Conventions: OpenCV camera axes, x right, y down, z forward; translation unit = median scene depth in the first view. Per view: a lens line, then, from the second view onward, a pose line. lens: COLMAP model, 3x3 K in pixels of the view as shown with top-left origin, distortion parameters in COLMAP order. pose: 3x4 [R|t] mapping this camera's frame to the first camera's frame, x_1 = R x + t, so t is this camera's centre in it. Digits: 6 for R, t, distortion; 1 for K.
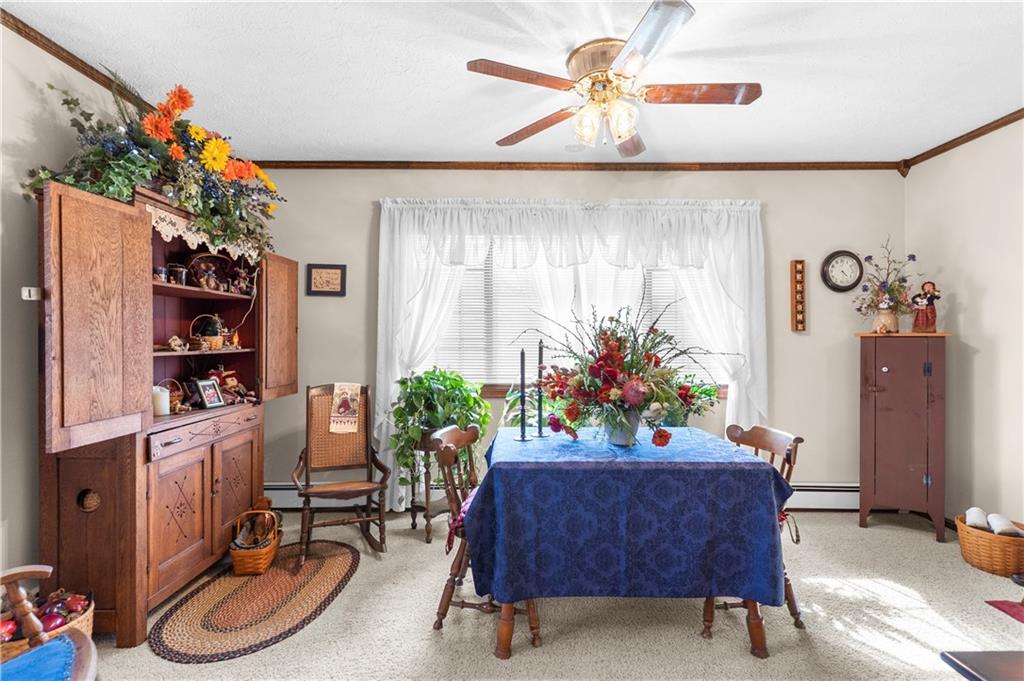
lens RADIAL K [[490.7, 0, 511.4], [0, 490.7, 339.9], [0, 0, 1]] dist [0.003251, 0.000137]
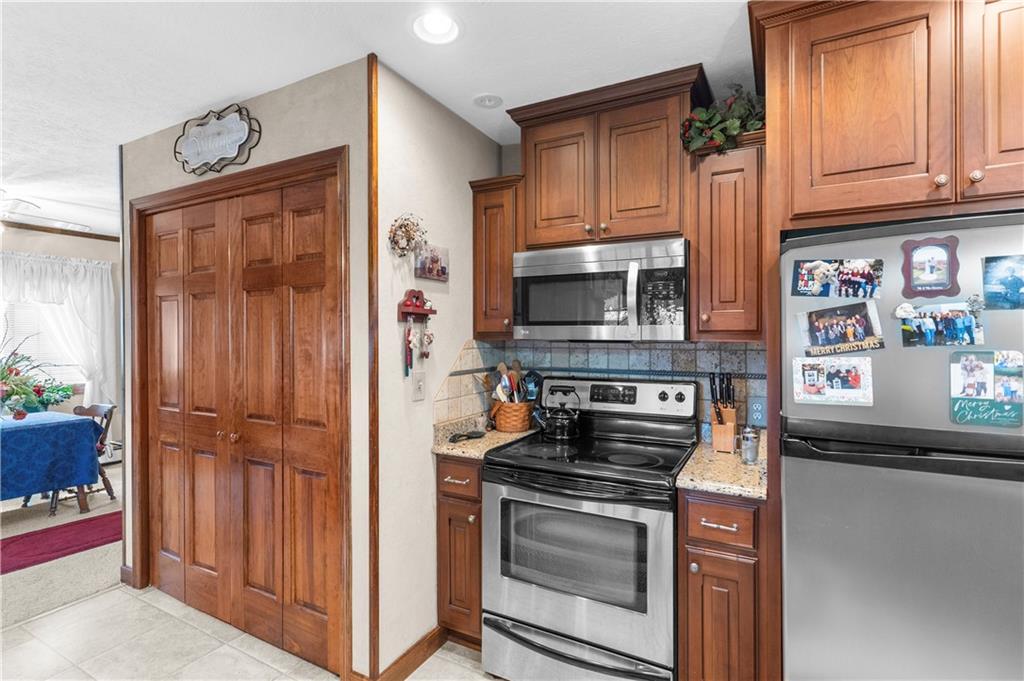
lens RADIAL K [[490.7, 0, 512.6], [0, 490.7, 336.1], [0, 0, 1]] dist [0.003251, 0.000137]
pose [[0.483235, 0.000945, 0.875490, -0.242881], [-0.002565, 0.999997, 0.000336, -0.057581], [-0.875487, -0.002408, 0.483236, -0.877038]]
